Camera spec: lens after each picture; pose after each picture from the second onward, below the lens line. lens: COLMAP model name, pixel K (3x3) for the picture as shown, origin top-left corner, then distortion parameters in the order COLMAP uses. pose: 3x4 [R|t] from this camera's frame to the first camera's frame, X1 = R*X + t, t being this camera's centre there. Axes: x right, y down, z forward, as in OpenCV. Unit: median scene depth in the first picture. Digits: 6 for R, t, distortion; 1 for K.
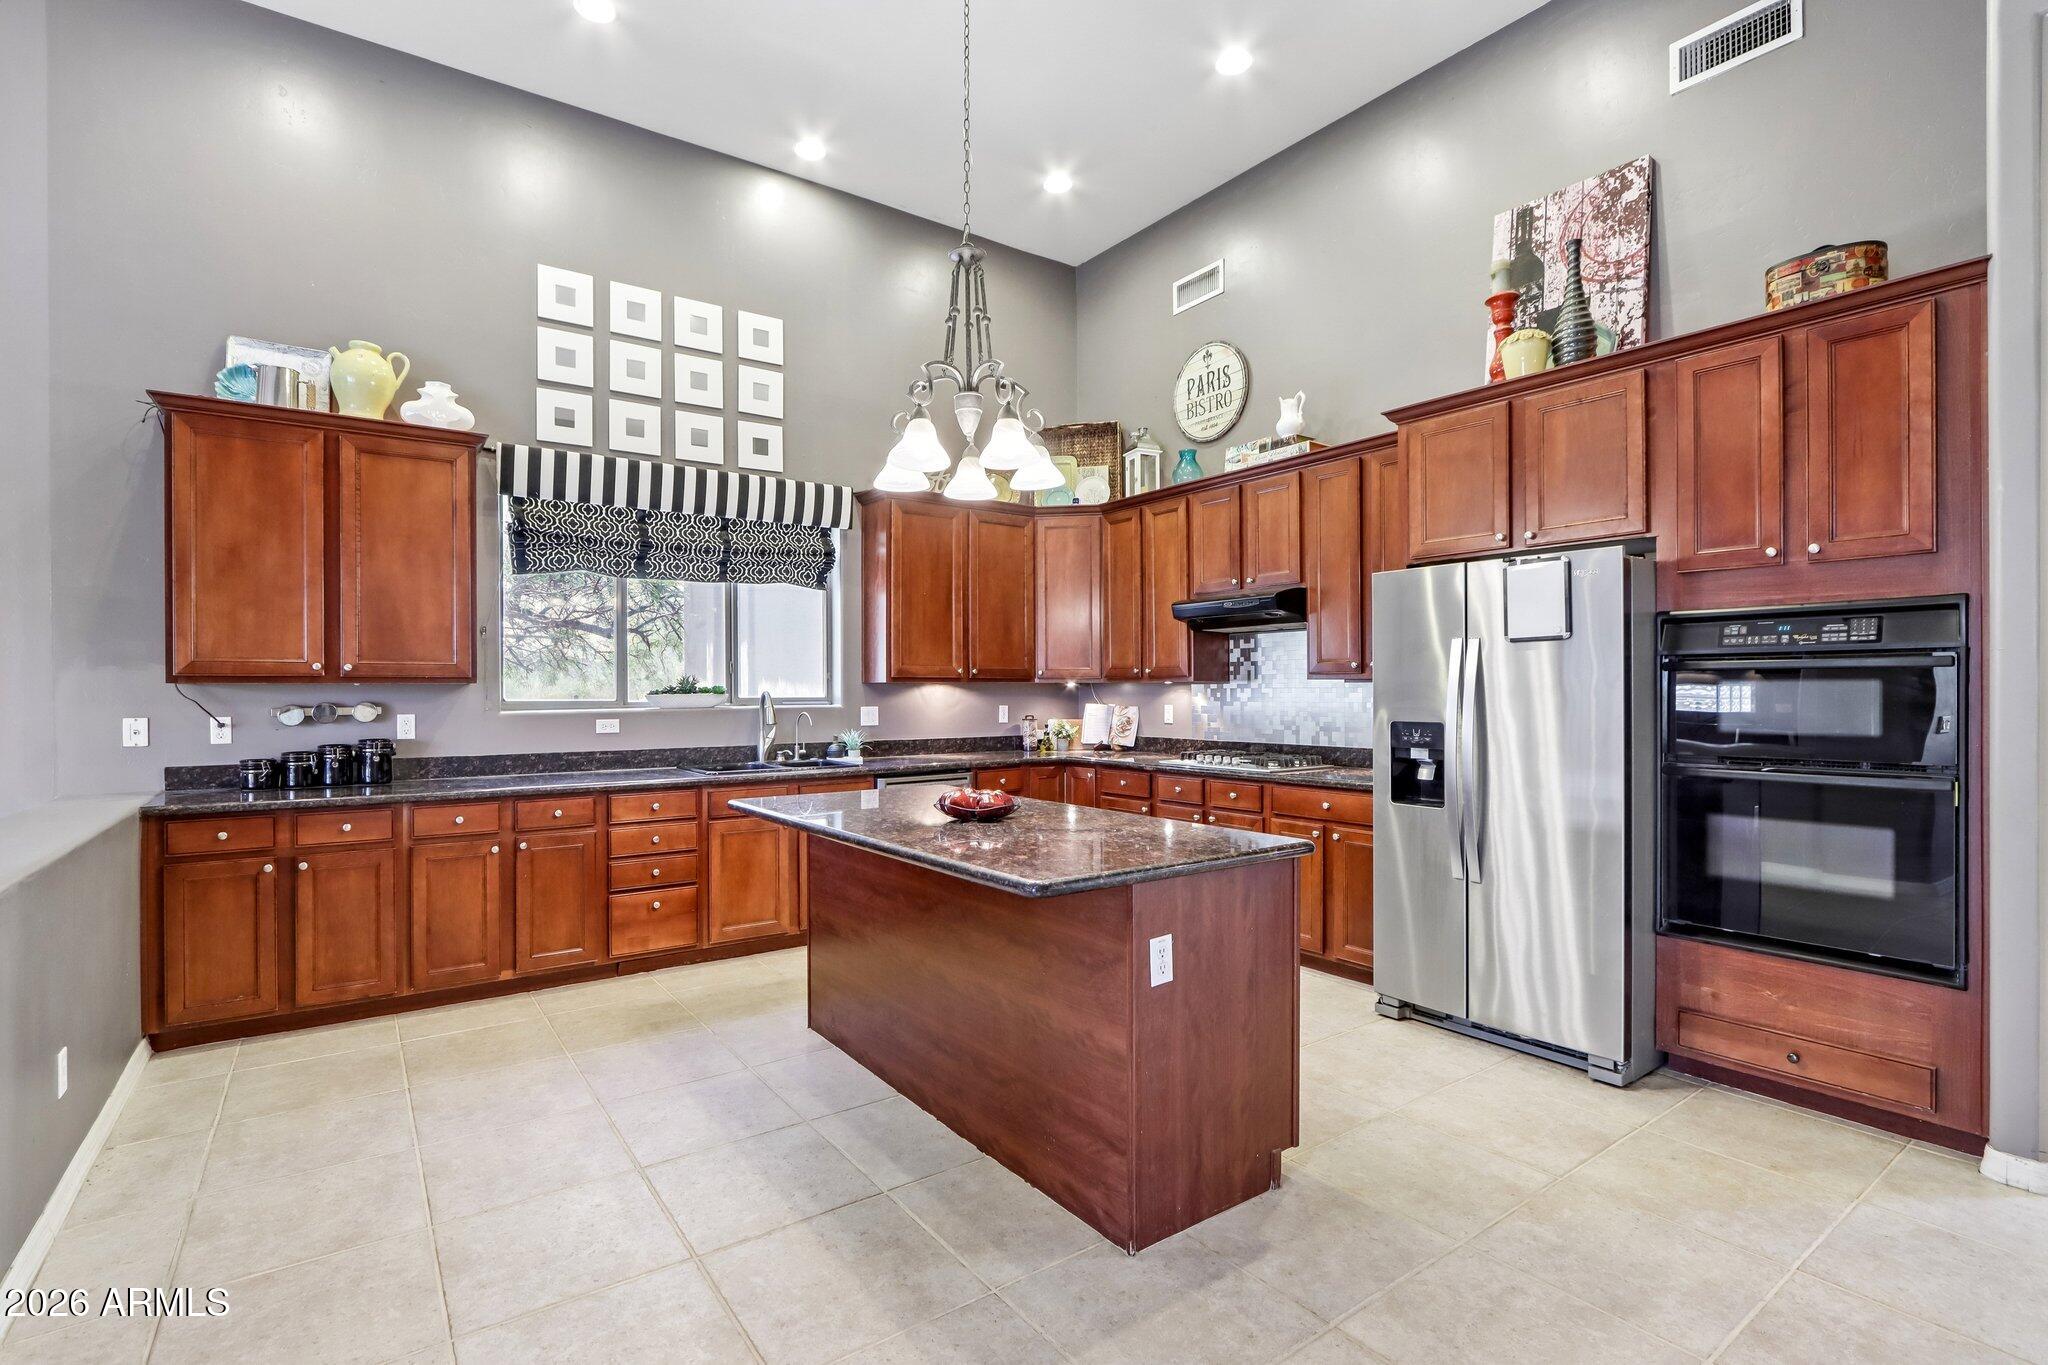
lens RADIAL K [[944.4, 0, 994.6], [0, 944.4, 691.6], [0, 0, 1]] dist [-0.014886, 0.000276]
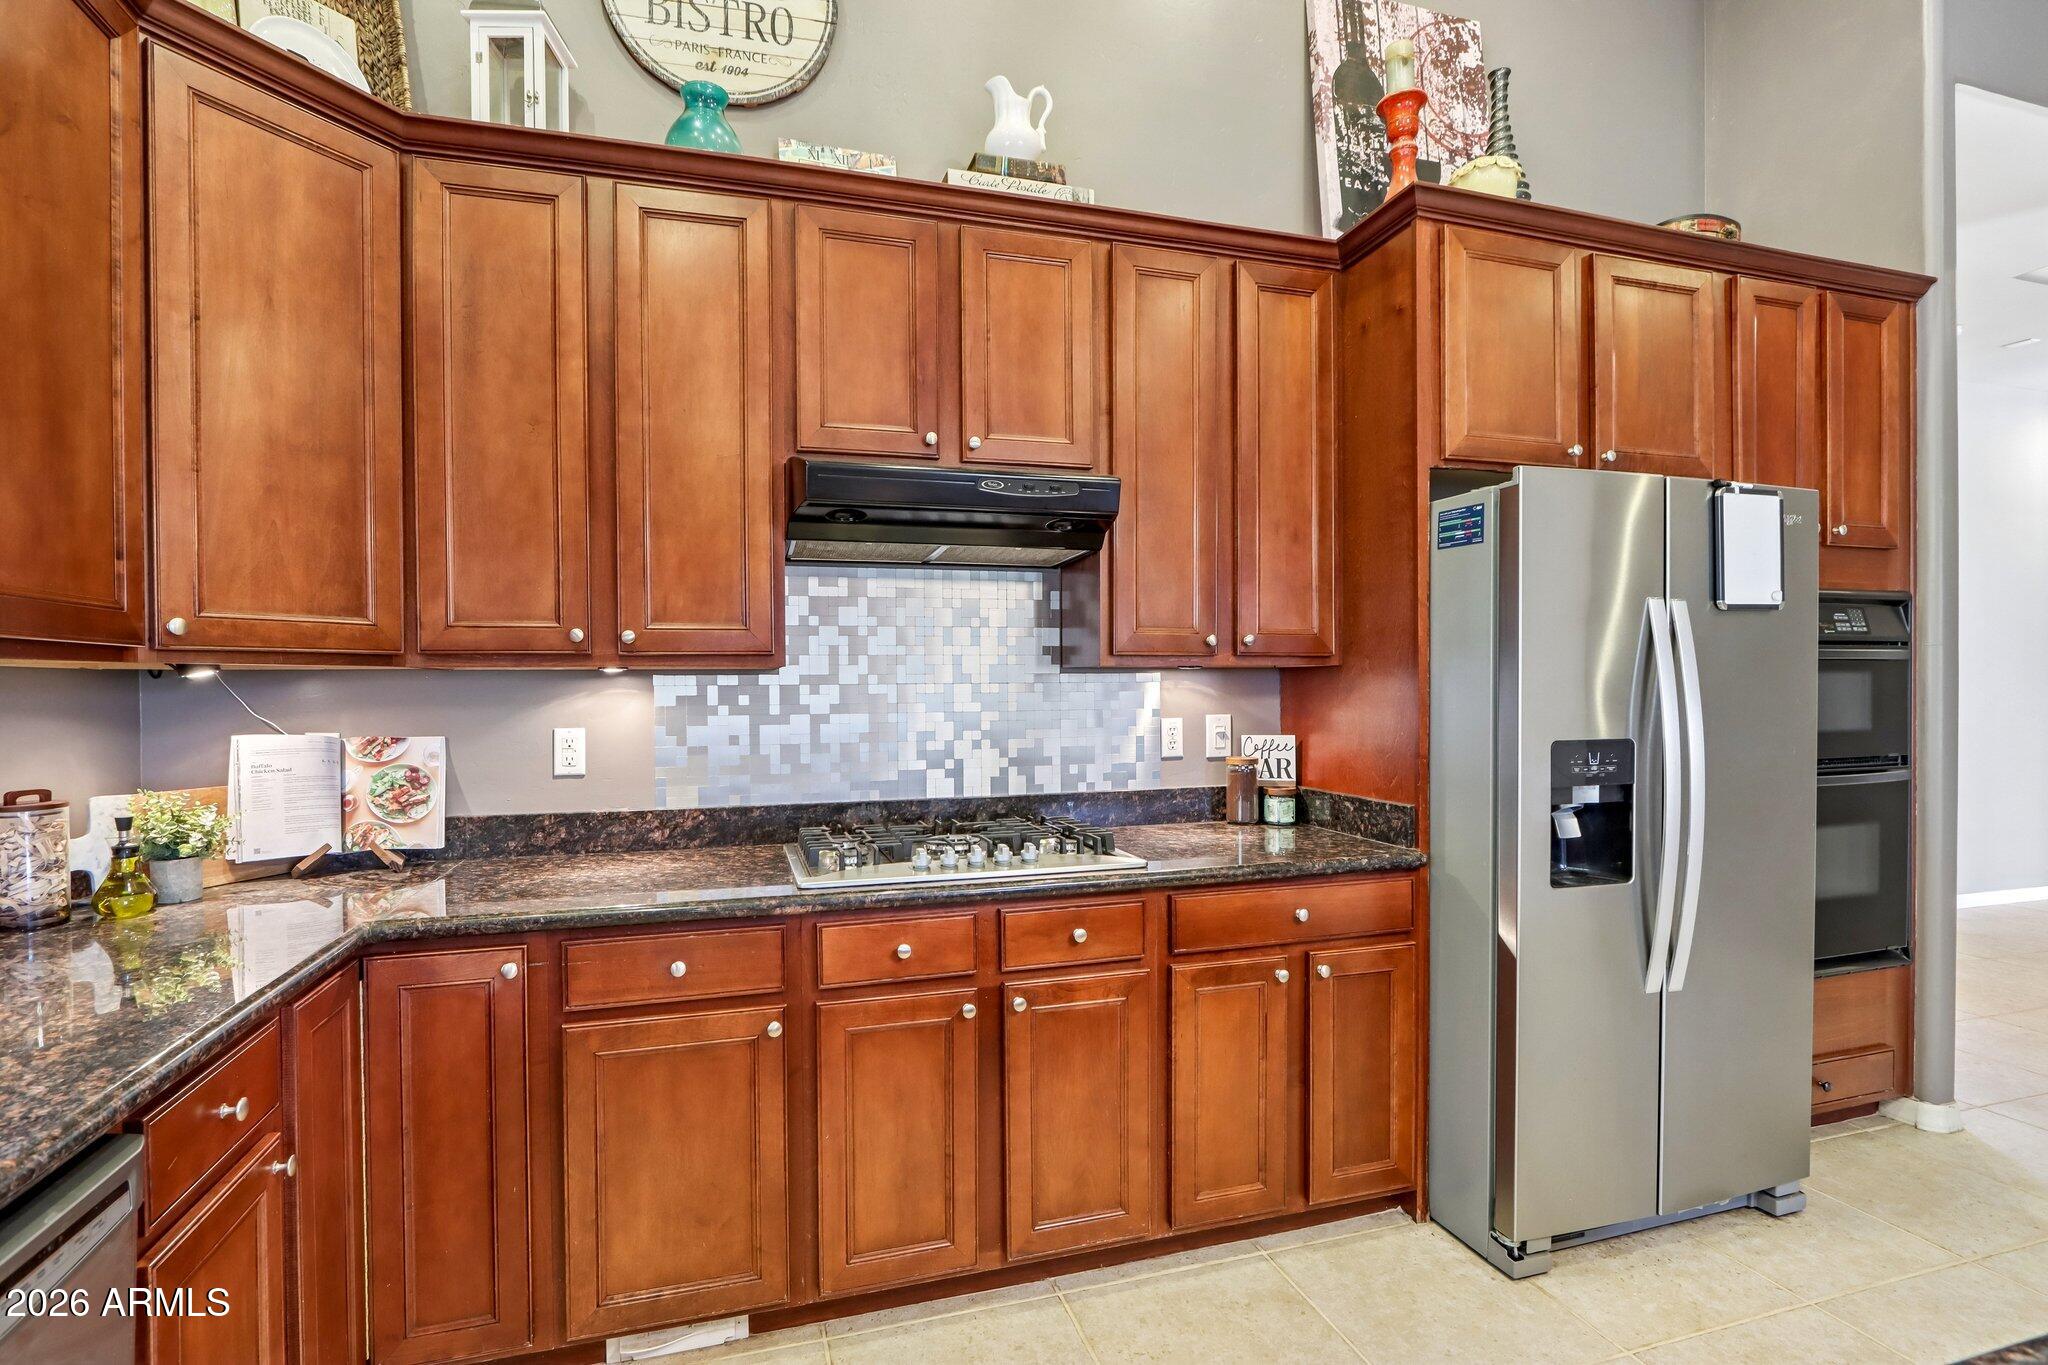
lens RADIAL K [[944.4, 0, 997.6], [0, 944.4, 694.1], [0, 0, 1]] dist [-0.014886, 0.000276]
pose [[0.321770, -0.008978, 0.946775, -0.147752], [0.007162, 0.999950, 0.007048, -0.001647], [-0.946791, 0.004513, 0.321818, 0.823540]]
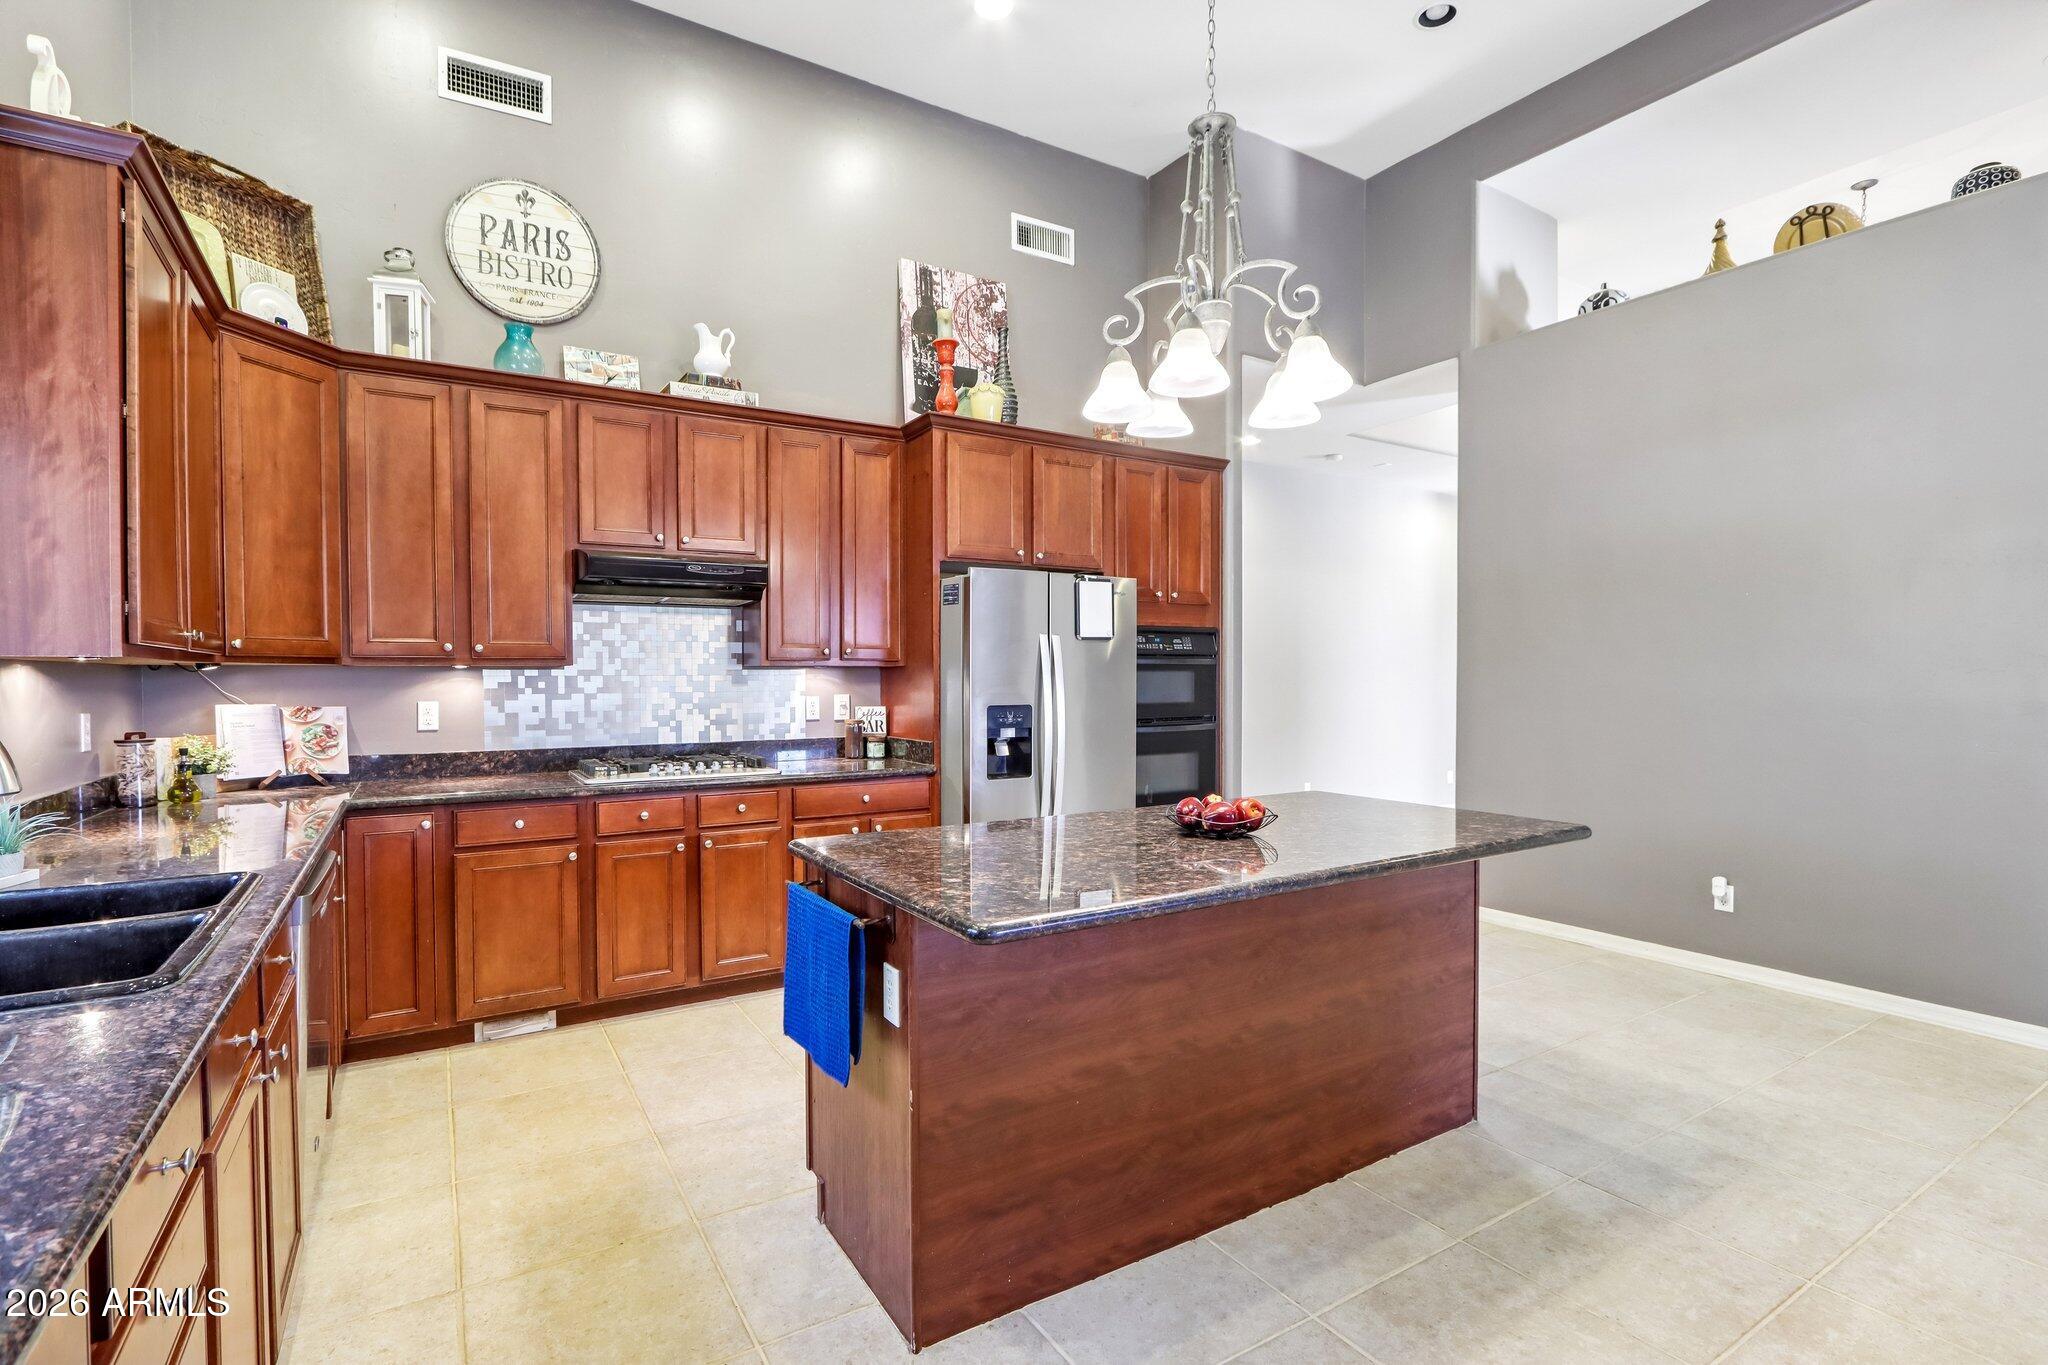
lens RADIAL K [[944.4, 0, 995.6], [0, 944.4, 695.4], [0, 0, 1]] dist [-0.014886, 0.000276]
pose [[0.069473, -0.017934, 0.997423, -0.493415], [0.004220, 0.999835, 0.017684, 0.000237], [-0.997575, 0.002981, 0.069537, 0.666322]]
